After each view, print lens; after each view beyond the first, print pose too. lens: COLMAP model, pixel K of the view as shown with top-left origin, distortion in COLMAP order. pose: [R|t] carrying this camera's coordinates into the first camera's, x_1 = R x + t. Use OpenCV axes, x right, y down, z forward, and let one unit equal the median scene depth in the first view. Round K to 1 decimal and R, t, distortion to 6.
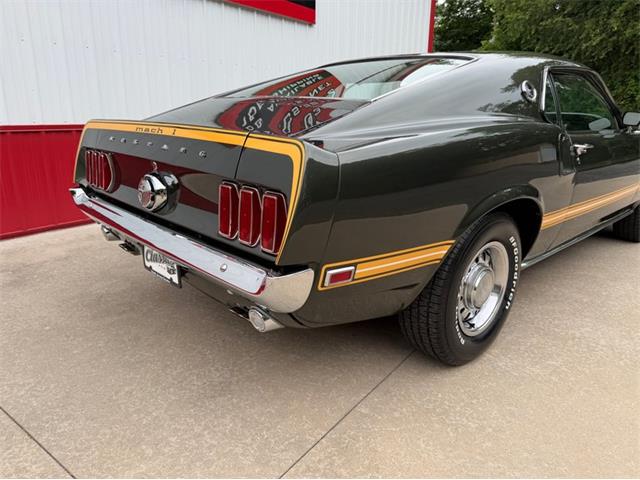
lens RADIAL K [[451.0, 0, 321.0], [0, 451.0, 242.3], [0, 0, 1]] dist [0.020357, -0.027147]
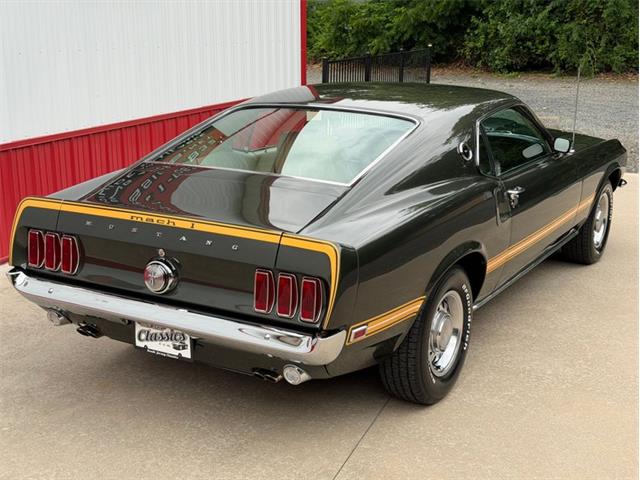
lens RADIAL K [[903.0, 0, 320.8], [0, 903.0, 242.0], [0, 0, 1]] dist [0.110530, 0.000000]
pose [[0.958984, -0.078694, 0.272319, -0.550278], [0.087602, 0.995941, -0.020690, -0.106947], [-0.269586, 0.043697, 0.961984, -1.128877]]
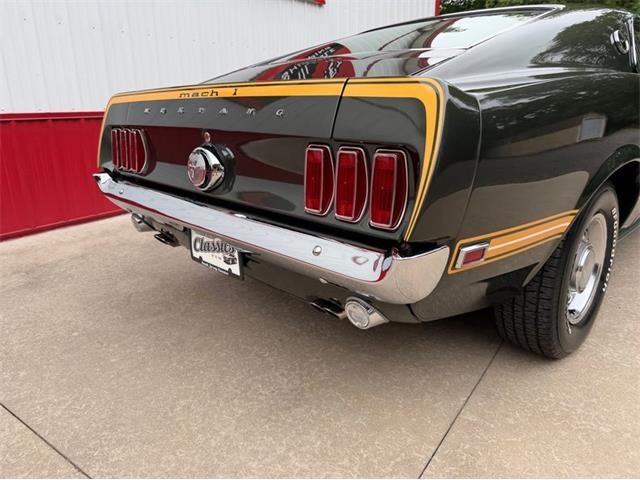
lens RADIAL K [[451.0, 0, 321.2], [0, 451.0, 235.8], [0, 0, 1]] dist [0.020357, -0.027147]
pose [[0.999248, -0.037005, 0.011619, -0.158939], [0.037021, 0.999314, -0.001148, 0.022697], [-0.011569, 0.001577, 0.999932, 0.144988]]
